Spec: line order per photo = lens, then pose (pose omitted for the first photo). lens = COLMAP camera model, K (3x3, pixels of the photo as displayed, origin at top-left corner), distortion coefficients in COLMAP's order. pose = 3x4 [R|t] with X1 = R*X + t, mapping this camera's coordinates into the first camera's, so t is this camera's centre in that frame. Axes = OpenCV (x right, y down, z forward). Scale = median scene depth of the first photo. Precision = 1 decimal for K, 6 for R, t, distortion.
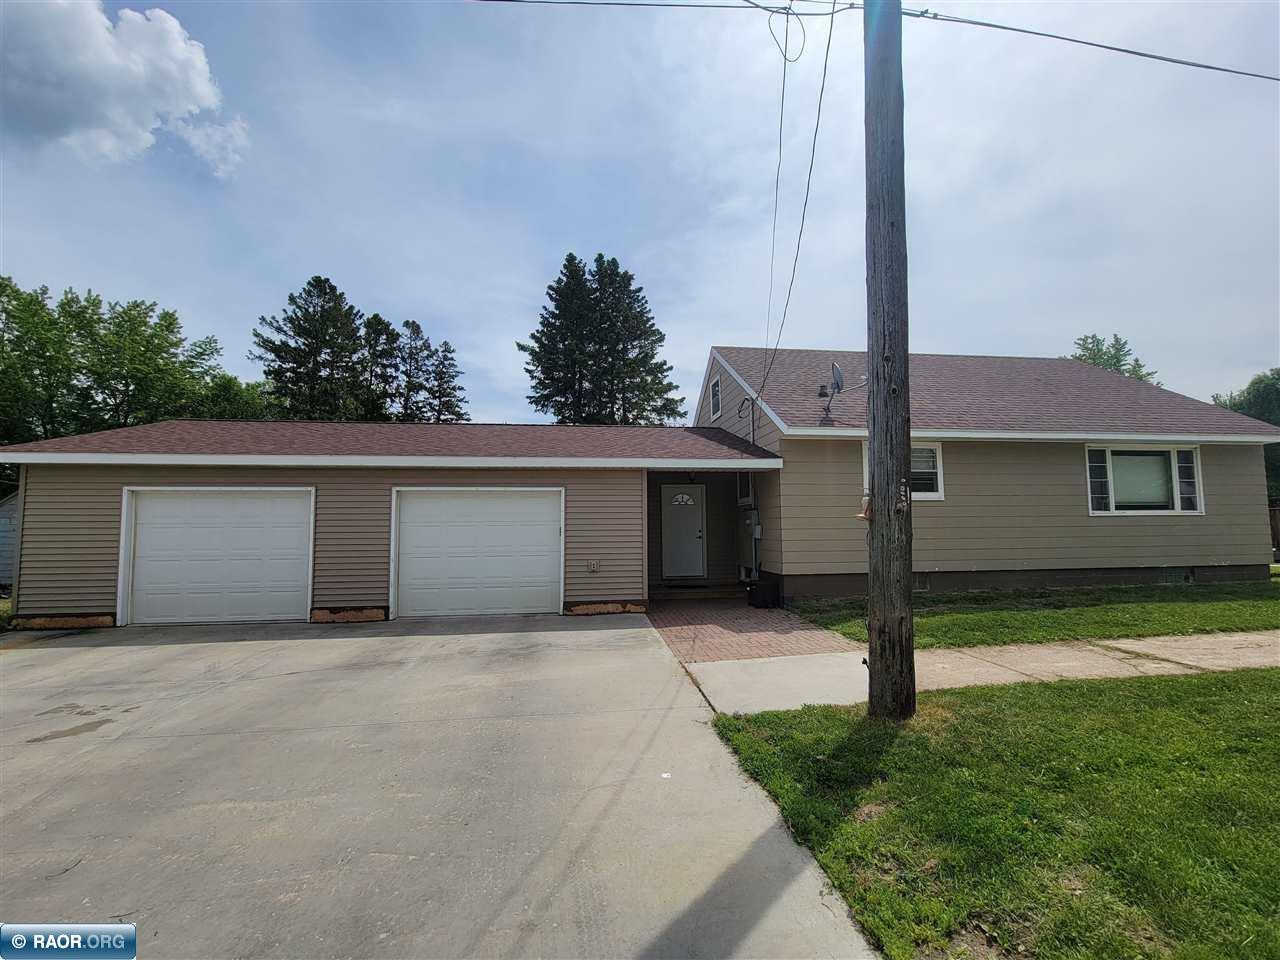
lens RADIAL K [[522.9, 0, 643.8], [0, 522.9, 493.3], [0, 0, 1]] dist [-0.001777, -0.000729]
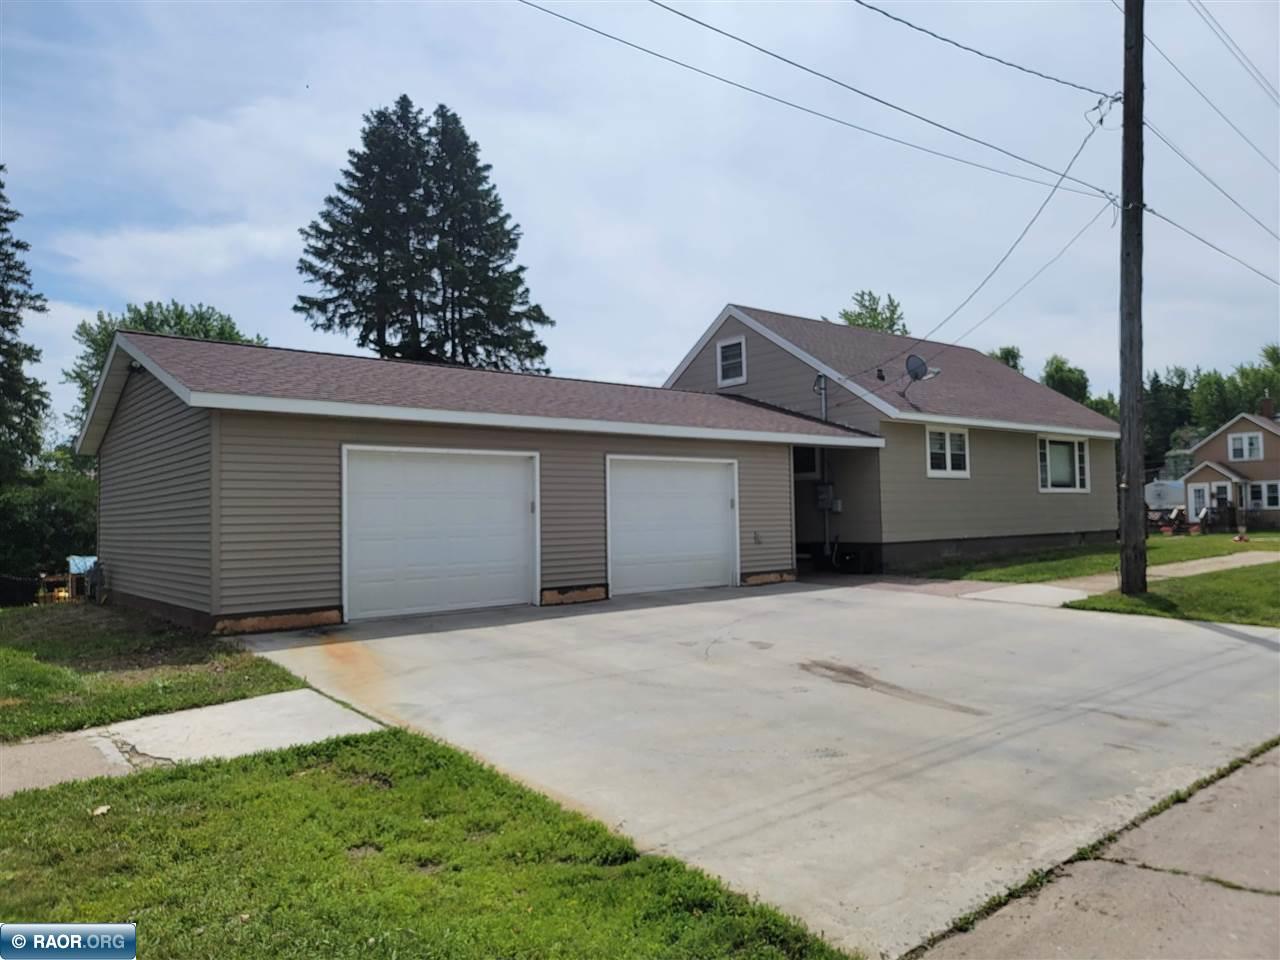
lens RADIAL K [[856.2, 0, 634.4], [0, 856.2, 484.7], [0, 0, 1]] dist [0.057823, 0.000725]
pose [[0.855273, 0.011613, 0.518048, -1.035660], [-0.028910, 0.999261, 0.025328, 0.000813], [-0.517371, -0.036639, 0.854976, -0.265416]]
